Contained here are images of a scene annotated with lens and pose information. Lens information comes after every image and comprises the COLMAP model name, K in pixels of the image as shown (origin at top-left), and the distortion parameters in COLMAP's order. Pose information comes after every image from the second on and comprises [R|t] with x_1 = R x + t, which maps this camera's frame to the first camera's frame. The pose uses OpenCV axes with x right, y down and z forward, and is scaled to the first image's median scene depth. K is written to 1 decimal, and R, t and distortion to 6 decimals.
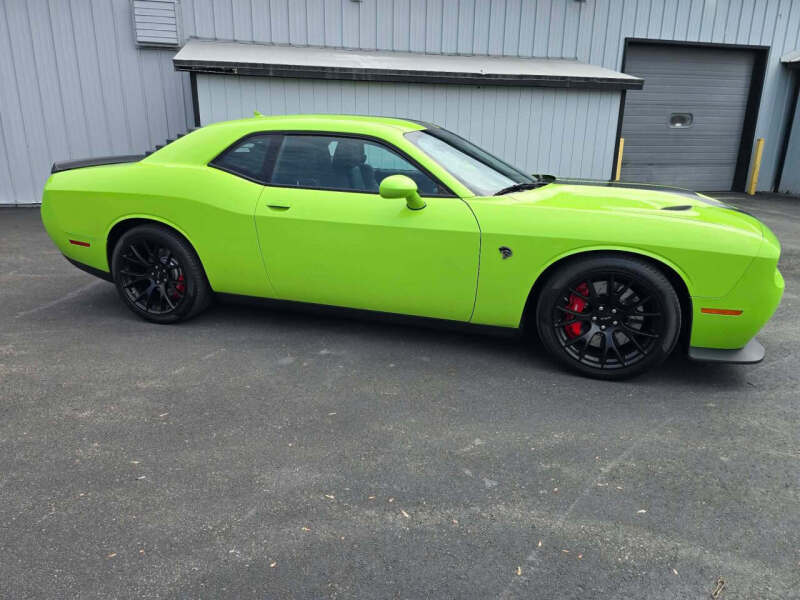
lens RADIAL K [[541.0, 0, 398.5], [0, 541.0, 288.3], [0, 0, 1]] dist [0.044107, -0.041409]
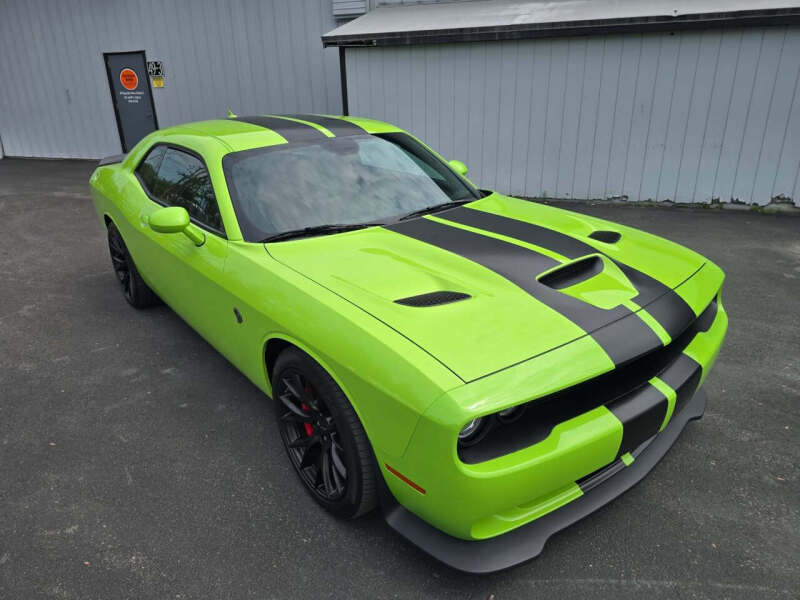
lens RADIAL K [[541.0, 0, 401.1], [0, 541.0, 295.0], [0, 0, 1]] dist [0.044107, -0.041409]
pose [[0.829997, 0.172199, -0.530521, 0.713539], [-0.112947, 0.983334, 0.142470, -0.207483], [0.546213, -0.058329, 0.835613, 0.387645]]
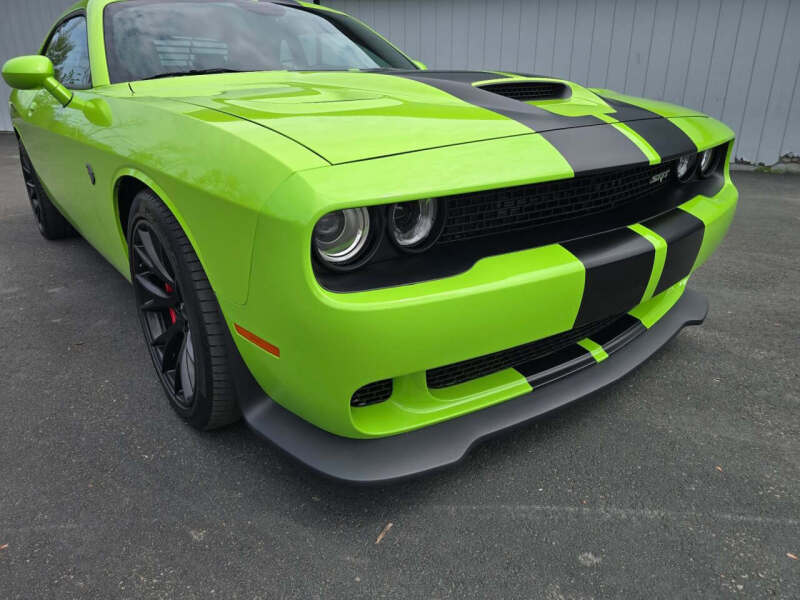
lens RADIAL K [[541.0, 0, 395.8], [0, 541.0, 294.4], [0, 0, 1]] dist [0.044107, -0.041409]
pose [[0.823837, 0.177836, -0.538207, 0.724675], [-0.130741, 0.983523, 0.124854, -0.047104], [0.551543, -0.032493, 0.833514, 0.572381]]
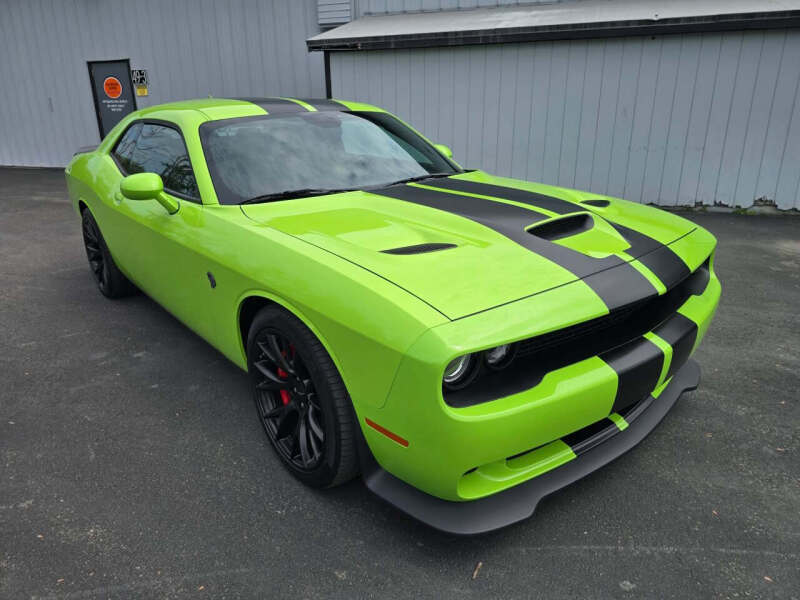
lens RADIAL K [[541.0, 0, 396.9], [0, 541.0, 294.6], [0, 0, 1]] dist [0.044107, -0.041409]
pose [[0.840366, 0.152547, -0.520110, 0.711103], [-0.117972, 0.988052, 0.099180, -0.132456], [0.529025, -0.021989, 0.848321, 0.411681]]
